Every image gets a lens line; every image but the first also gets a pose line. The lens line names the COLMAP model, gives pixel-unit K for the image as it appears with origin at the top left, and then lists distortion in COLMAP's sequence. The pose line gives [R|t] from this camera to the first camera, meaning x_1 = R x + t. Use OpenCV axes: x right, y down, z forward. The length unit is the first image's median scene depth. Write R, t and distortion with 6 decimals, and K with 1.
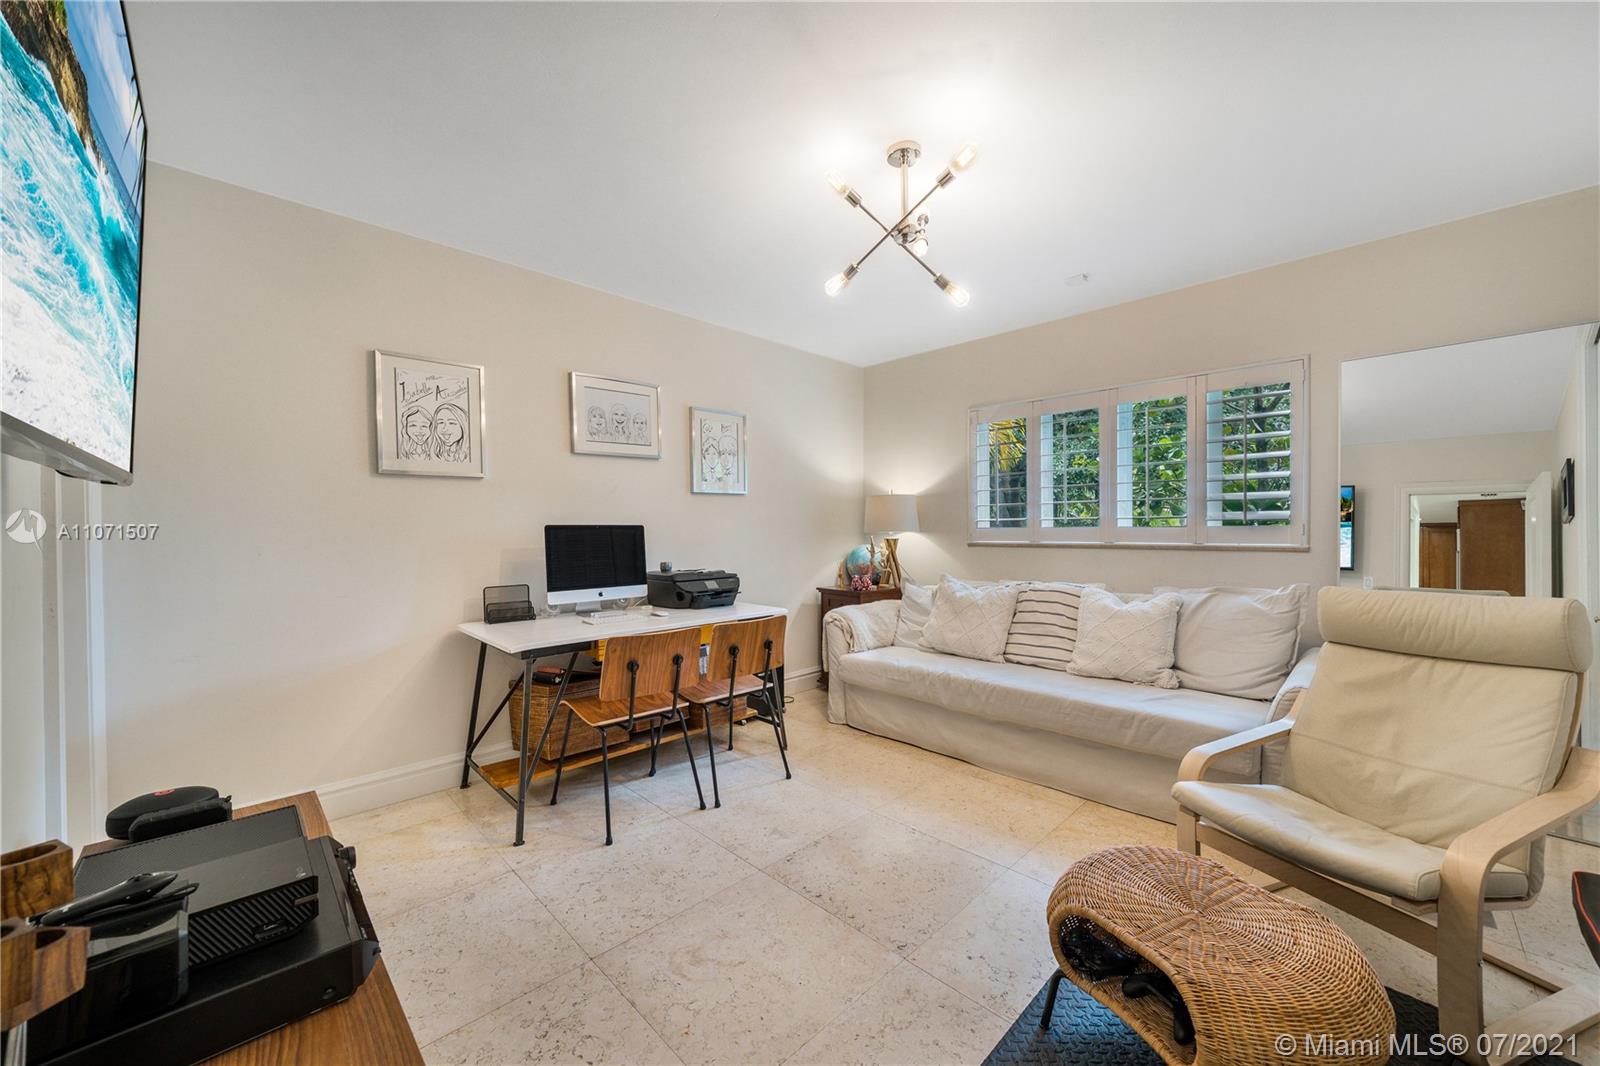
lens RADIAL K [[595.8, 0, 803.3], [0, 595.8, 533.4], [0, 0, 1]] dist [-0.011793, 0.000010]
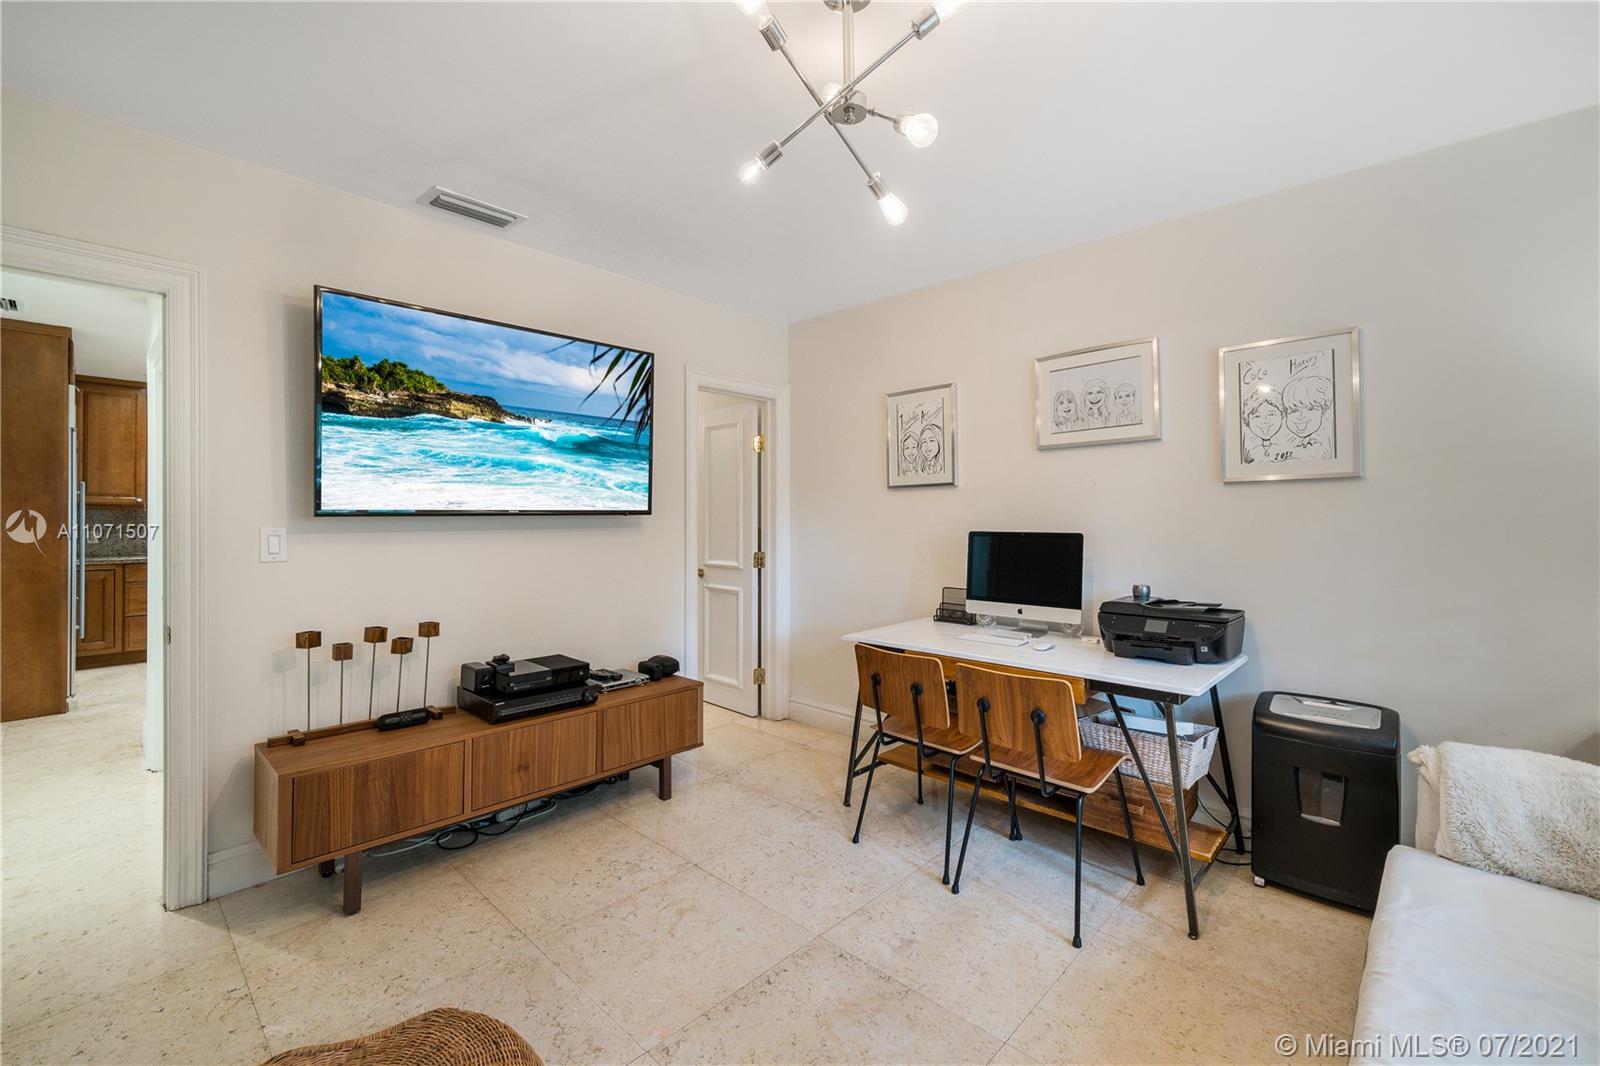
lens RADIAL K [[666.7, 0, 803.1], [0, 666.7, 518.3], [0, 0, 1]] dist [0.001515, -0.000021]
pose [[0.042211, 0.003061, -0.999104, 0.656622], [-0.012342, 0.999921, 0.002542, -0.034855], [0.999032, 0.012223, 0.042246, 0.674036]]
